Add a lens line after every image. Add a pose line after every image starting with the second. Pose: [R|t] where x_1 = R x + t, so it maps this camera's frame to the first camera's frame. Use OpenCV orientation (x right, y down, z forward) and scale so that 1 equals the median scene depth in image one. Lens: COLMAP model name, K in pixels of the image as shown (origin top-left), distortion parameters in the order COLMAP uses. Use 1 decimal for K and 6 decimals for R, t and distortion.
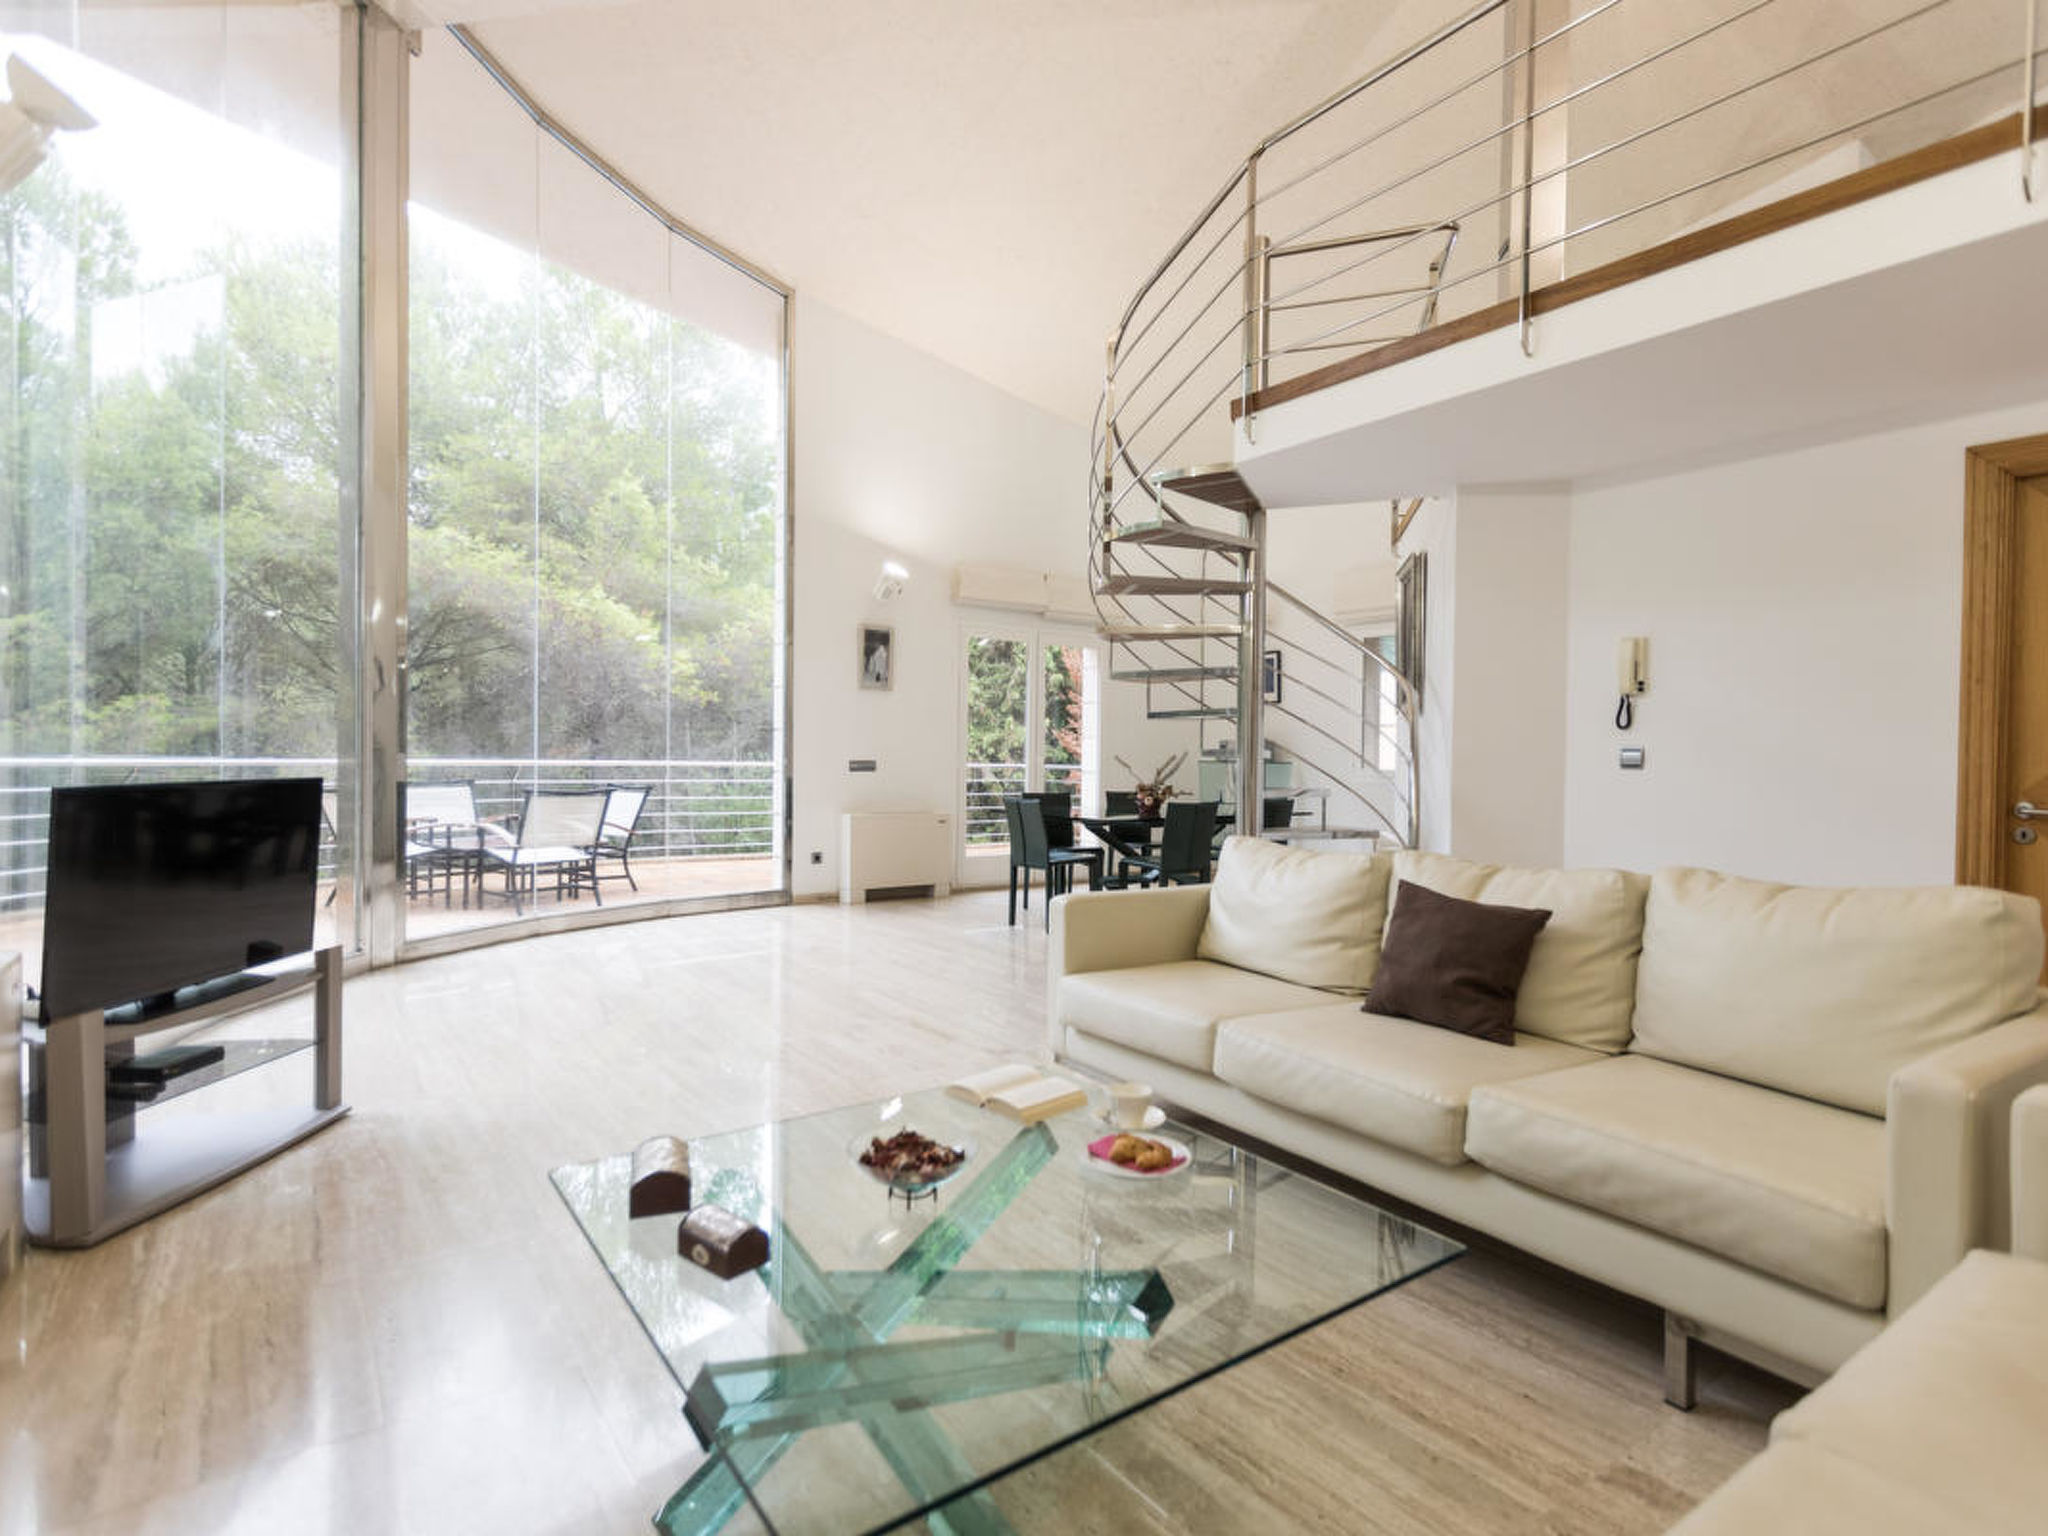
lens RADIAL K [[1032.8, 0, 1024.0], [0, 1032.8, 768.0], [0, 0, 1]] dist [-0.000821, -0.000227]
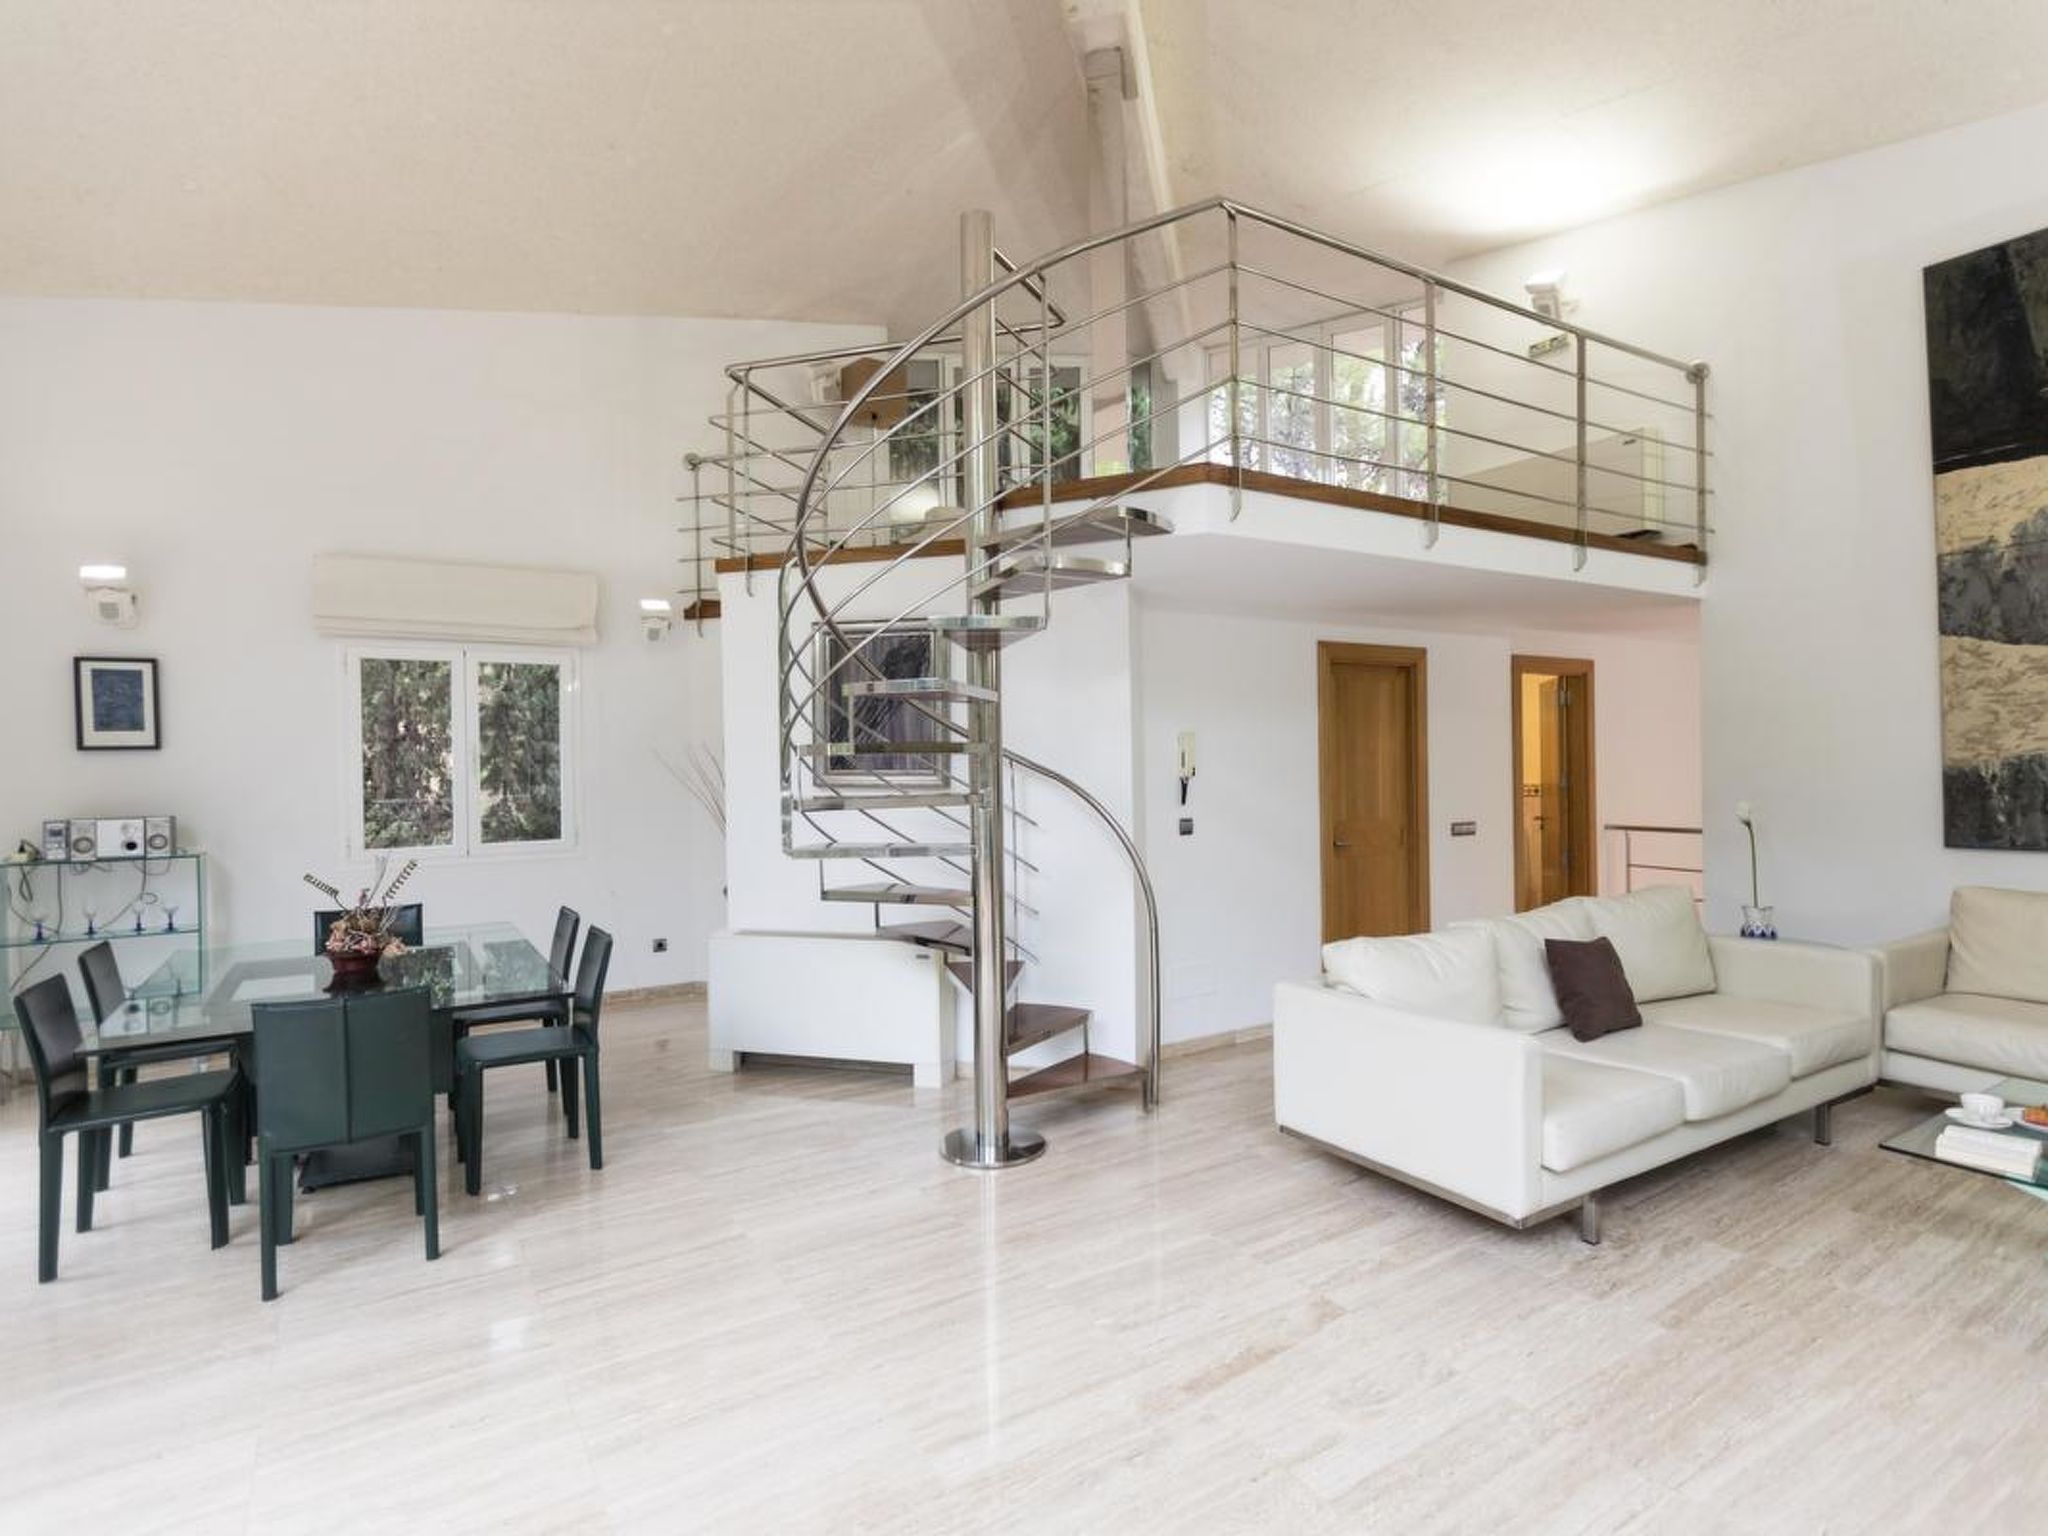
lens RADIAL K [[1032.8, 0, 1024.0], [0, 1032.8, 768.0], [0, 0, 1]] dist [-0.000821, -0.000227]
pose [[0.071708, -0.029650, 0.996985, -0.695498], [0.031105, 0.999138, 0.027477, -0.120555], [-0.996941, 0.029041, 0.072569, 1.069457]]
